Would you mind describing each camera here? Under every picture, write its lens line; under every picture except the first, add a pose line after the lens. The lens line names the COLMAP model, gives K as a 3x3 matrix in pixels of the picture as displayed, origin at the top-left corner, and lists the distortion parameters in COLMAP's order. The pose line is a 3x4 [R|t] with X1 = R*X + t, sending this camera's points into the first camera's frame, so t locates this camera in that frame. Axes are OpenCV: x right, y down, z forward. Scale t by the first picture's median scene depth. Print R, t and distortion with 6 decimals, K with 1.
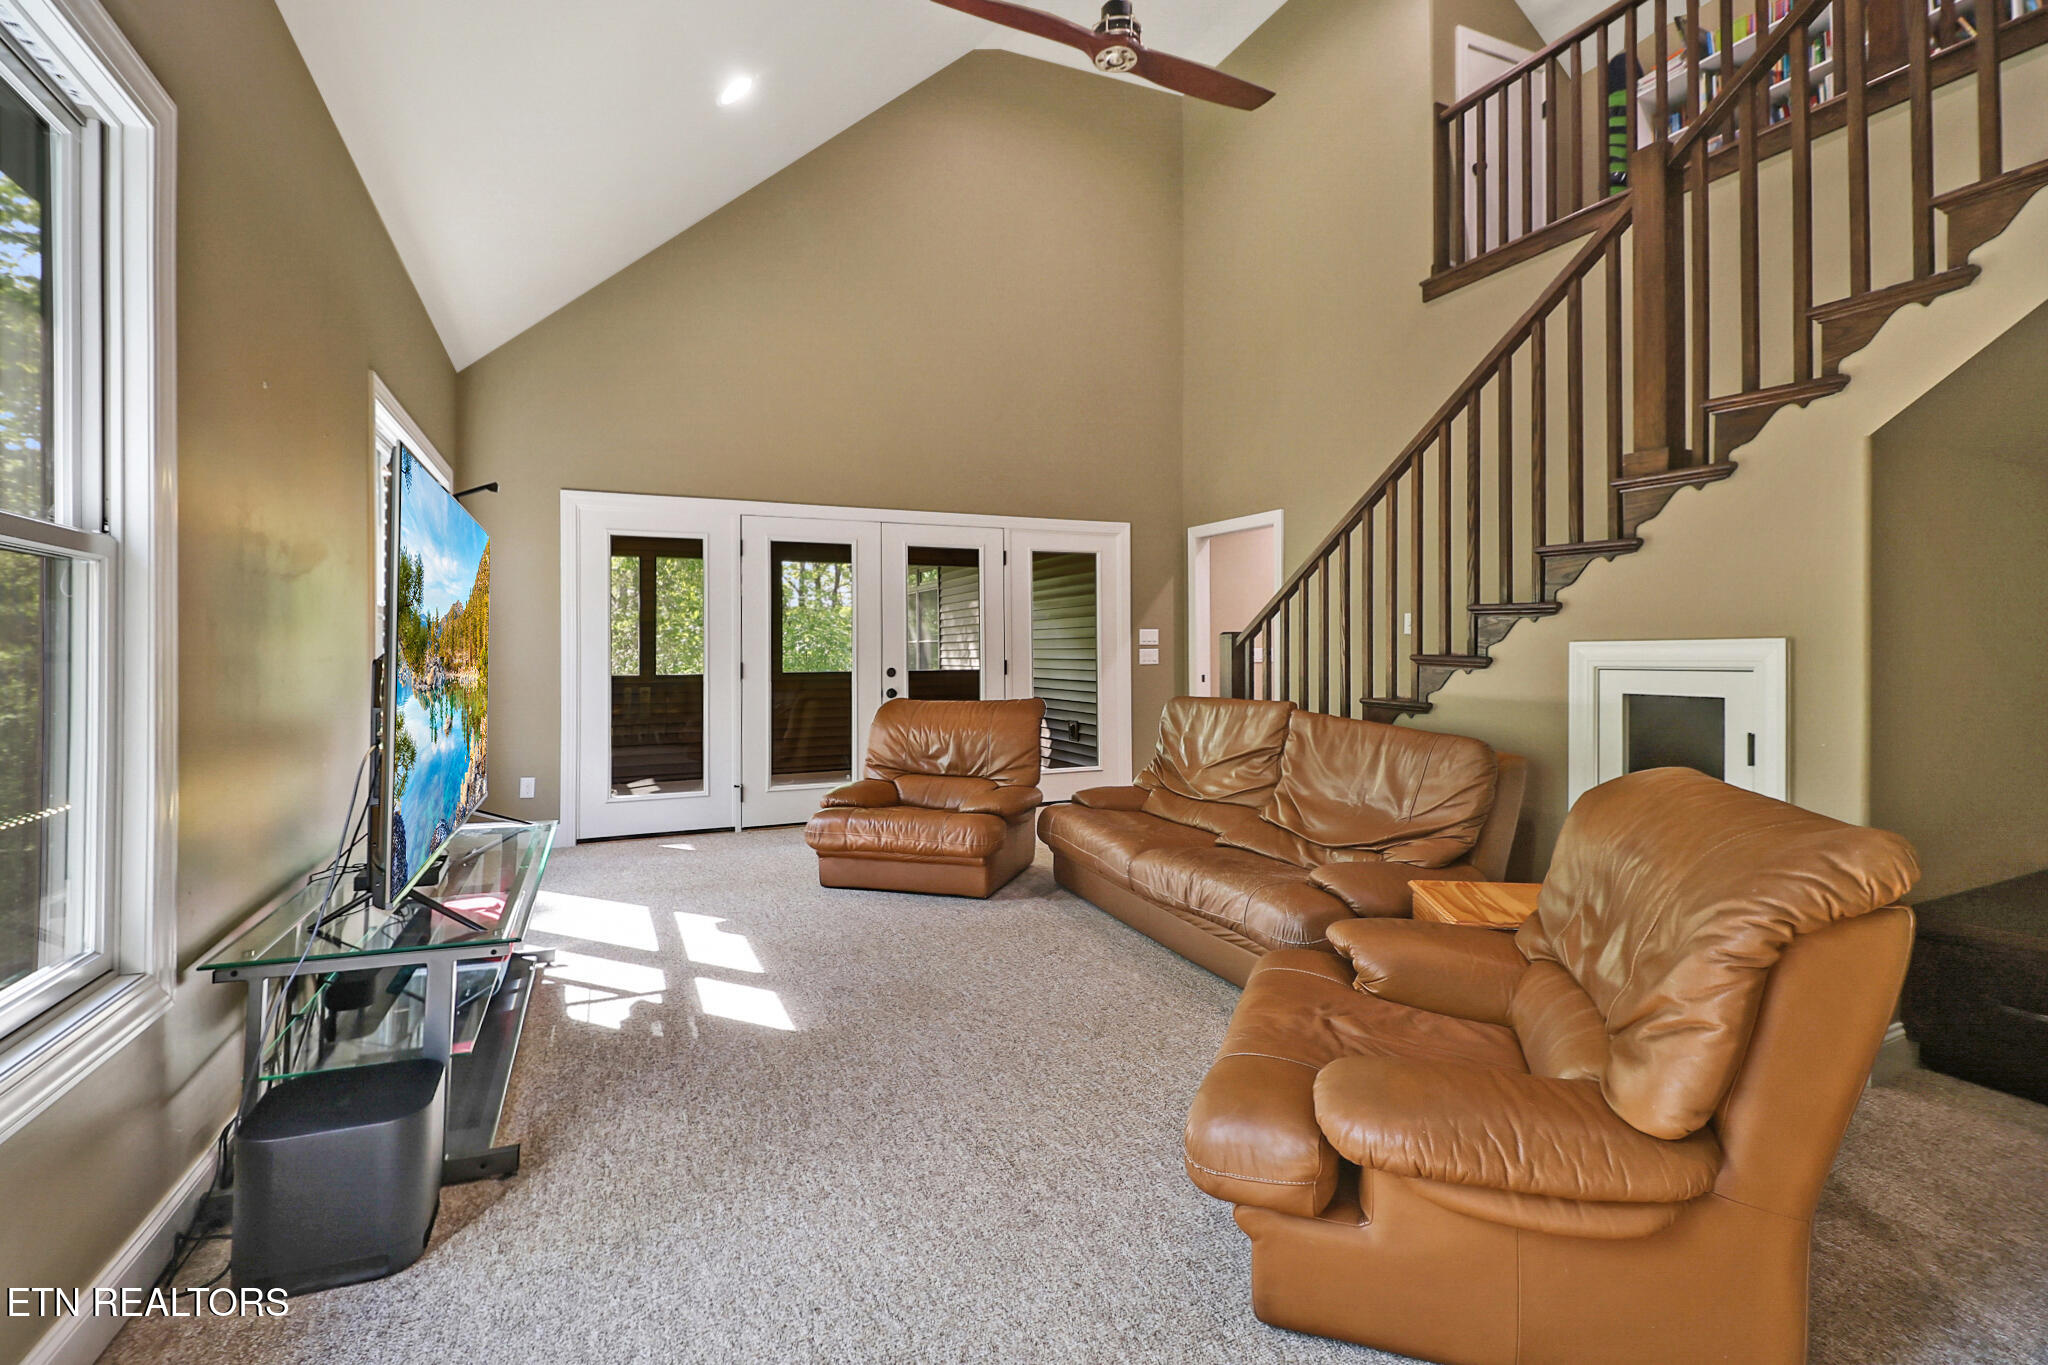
lens RADIAL K [[946.6, 0, 1010.8], [0, 946.6, 660.4], [0, 0, 1]] dist [0.010048, -0.013902]
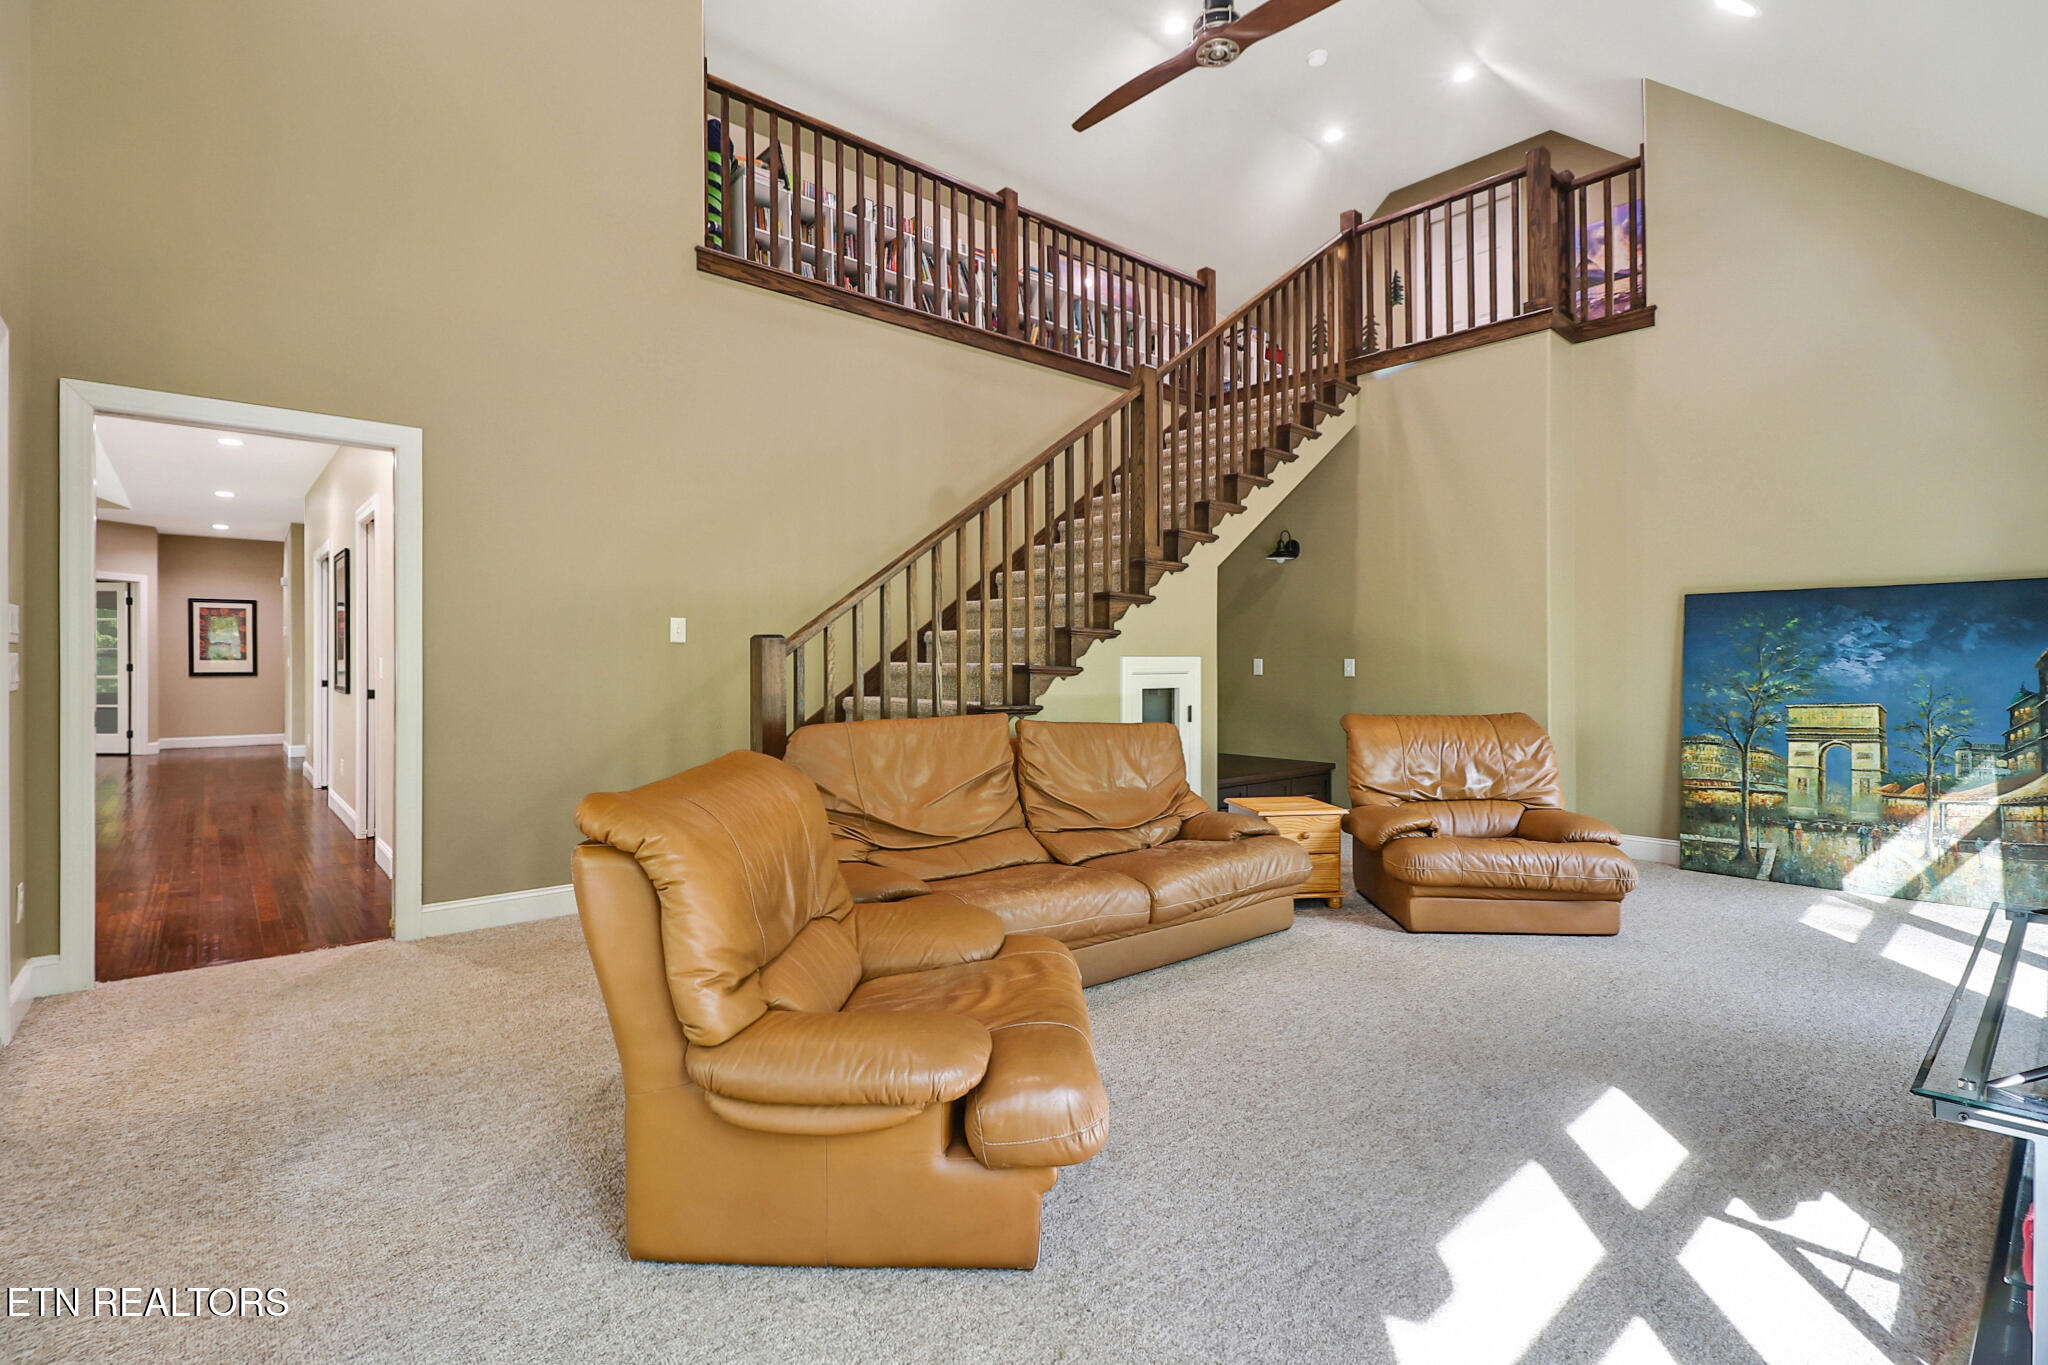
lens RADIAL K [[946.6, 0, 1010.8], [0, 946.6, 660.4], [0, 0, 1]] dist [0.010048, -0.013902]
pose [[-0.297142, -0.002429, 0.954830, -0.835476], [0.004260, 0.999983, 0.003870, -0.021366], [-0.954824, 0.005217, -0.297127, 1.653130]]
